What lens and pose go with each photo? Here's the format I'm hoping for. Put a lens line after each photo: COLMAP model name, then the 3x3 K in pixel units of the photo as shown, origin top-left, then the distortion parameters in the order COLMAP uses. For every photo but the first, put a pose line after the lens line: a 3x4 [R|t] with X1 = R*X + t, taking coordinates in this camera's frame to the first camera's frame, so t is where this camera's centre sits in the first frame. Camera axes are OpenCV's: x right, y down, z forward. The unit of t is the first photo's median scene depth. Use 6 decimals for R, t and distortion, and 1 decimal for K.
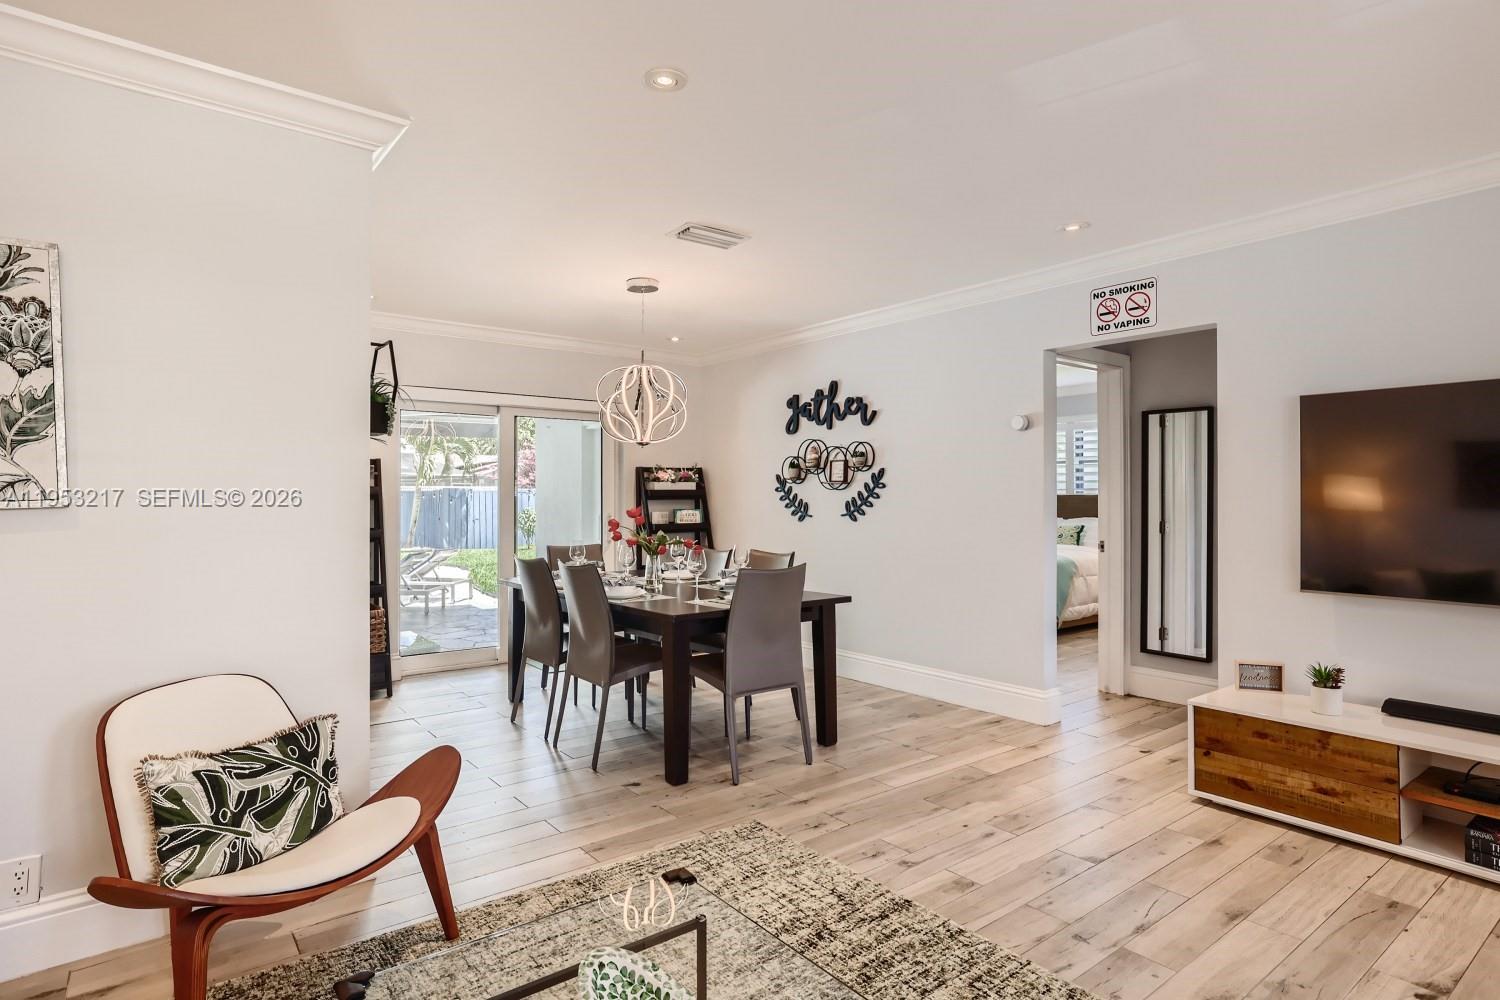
lens RADIAL K [[796.8, 0, 719.3], [0, 796.8, 503.2], [0, 0, 1]] dist [-0.003156, 0.007459]
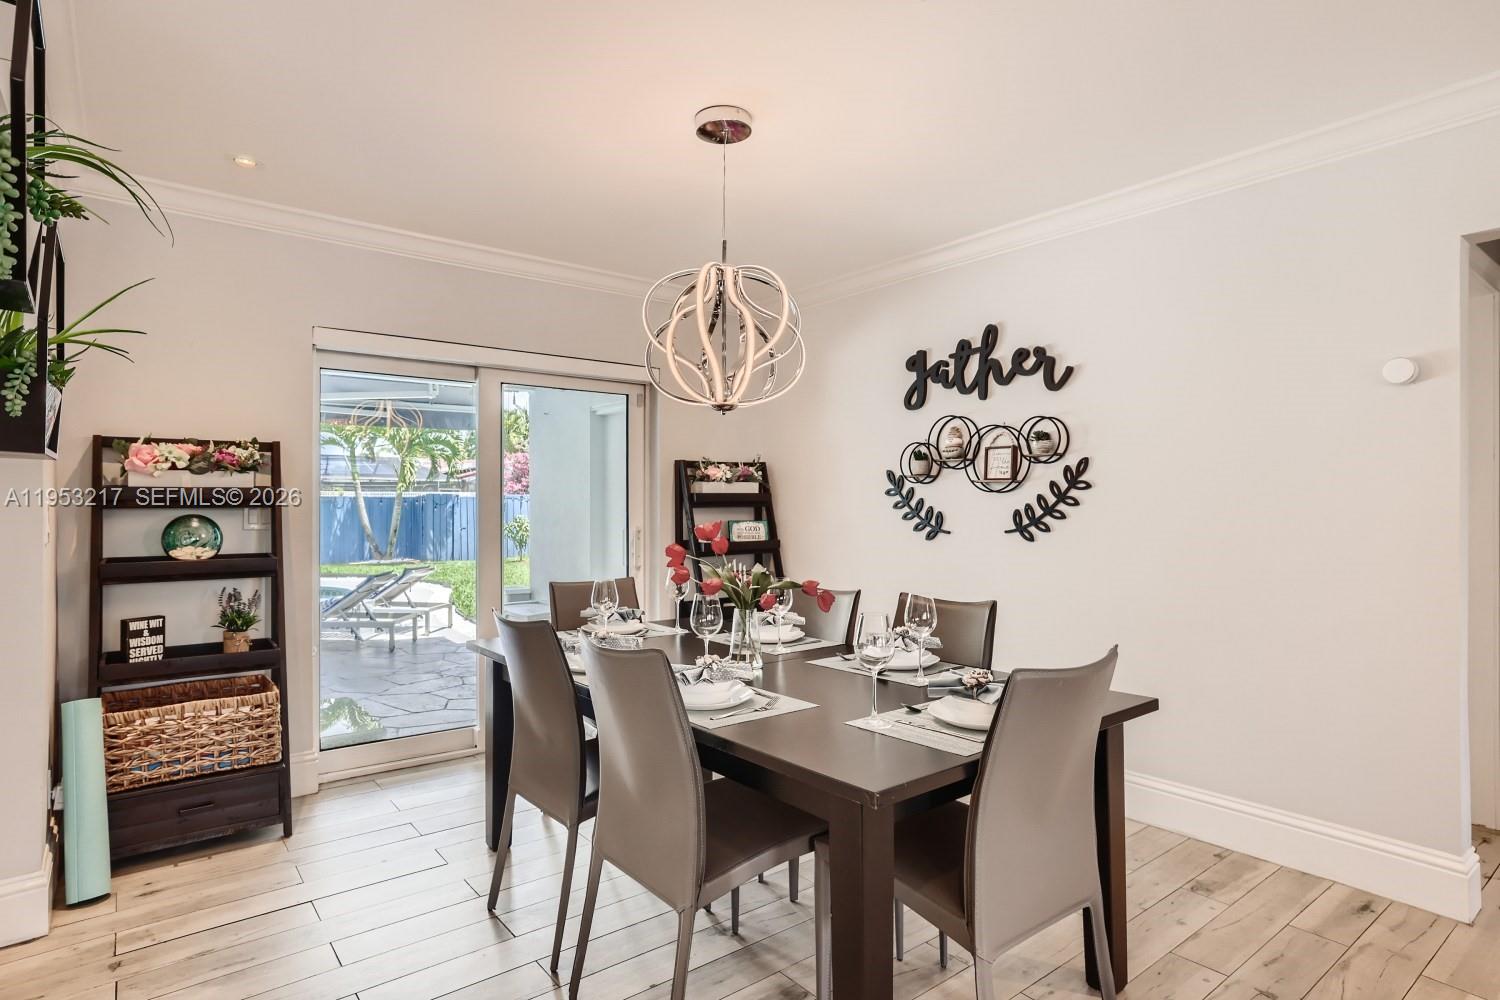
lens RADIAL K [[799.5, 0, 723.5], [0, 799.5, 522.9], [0, 0, 1]] dist [0.000023, 0.001306]
pose [[0.999913, 0.000388, 0.013170, -0.086515], [-0.000596, 0.999875, 0.015795, -0.002285], [-0.013162, -0.015802, 0.999789, 0.364592]]
